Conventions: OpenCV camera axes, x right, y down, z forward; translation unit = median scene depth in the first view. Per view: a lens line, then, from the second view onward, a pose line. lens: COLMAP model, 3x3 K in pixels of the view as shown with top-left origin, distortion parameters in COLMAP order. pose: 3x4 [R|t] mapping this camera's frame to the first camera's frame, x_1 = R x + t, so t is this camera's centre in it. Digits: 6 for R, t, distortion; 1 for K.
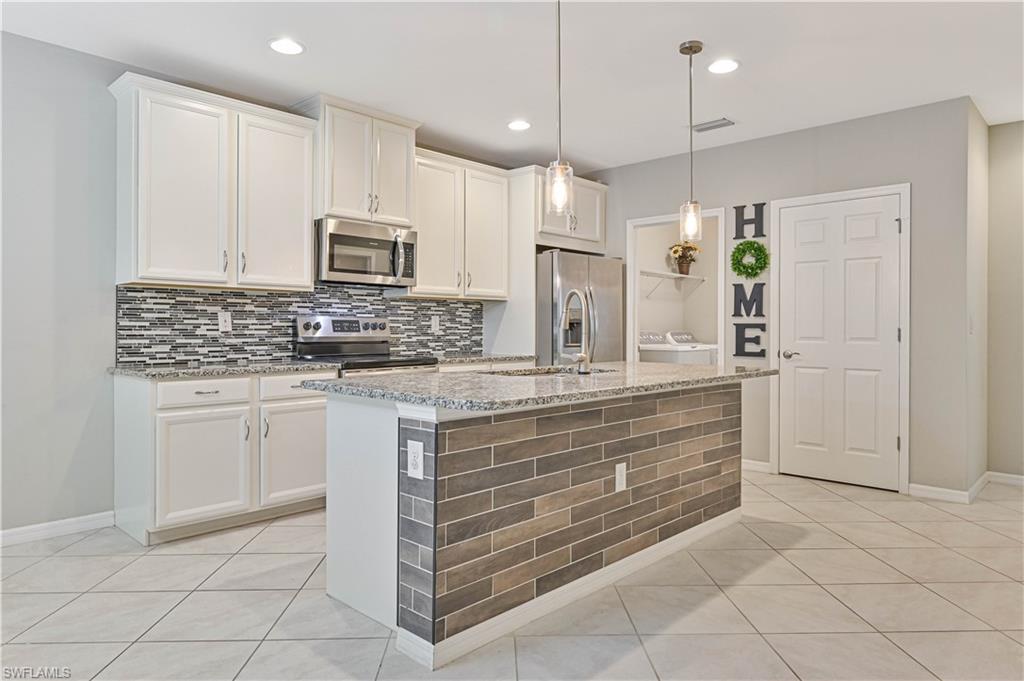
lens RADIAL K [[650.2, 0, 519.3], [0, 650.2, 324.4], [0, 0, 1]] dist [0.000153, 0.000447]
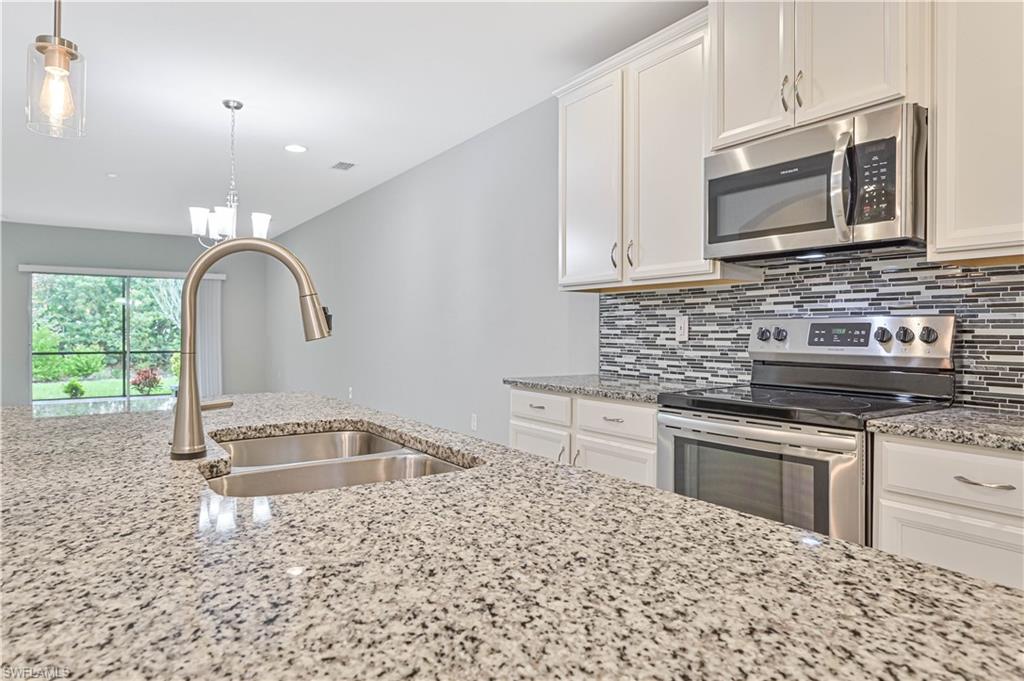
lens RADIAL K [[619.4, 0, 512.0], [0, 619.4, 340.5], [0, 0, 1]] dist [-0.000065, -0.000725]
pose [[-0.217541, 0.009292, -0.976007, 0.304766], [0.000758, 0.999956, 0.009351, 0.002808], [0.976051, 0.001294, -0.217538, 0.935069]]
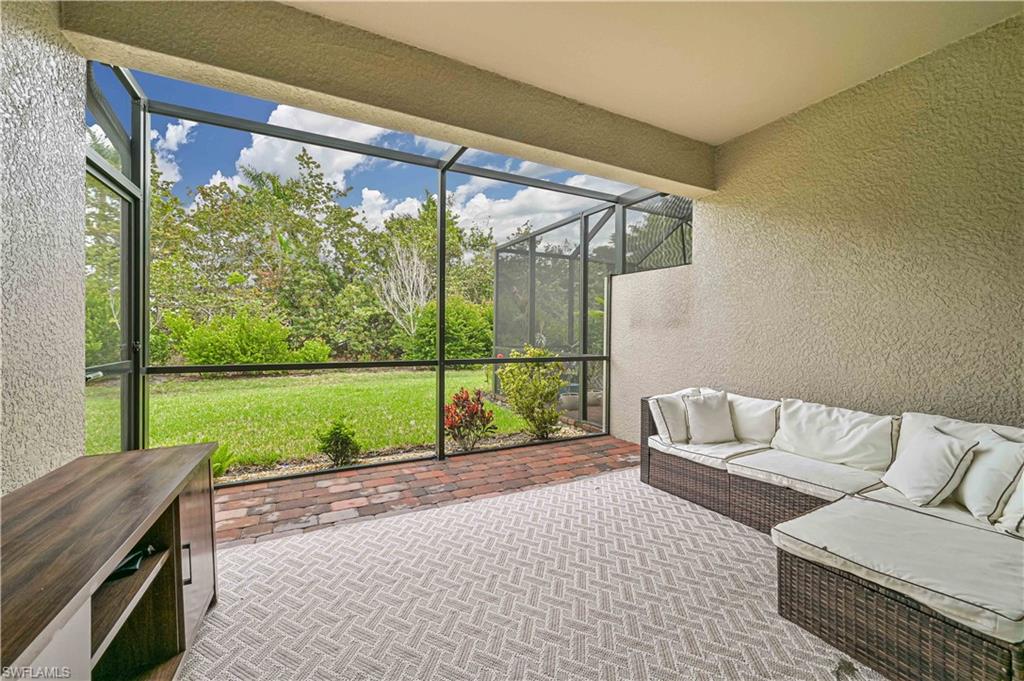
lens RADIAL K [[404.5, 0, 511.2], [0, 404.5, 332.6], [0, 0, 1]] dist [-0.002098, -0.000229]
pose [[-0.326348, 0.000753, -0.945249, -1.531905], [-0.008814, 0.999954, 0.003840, 0.011483], [0.945209, 0.009584, -0.326326, -1.251368]]
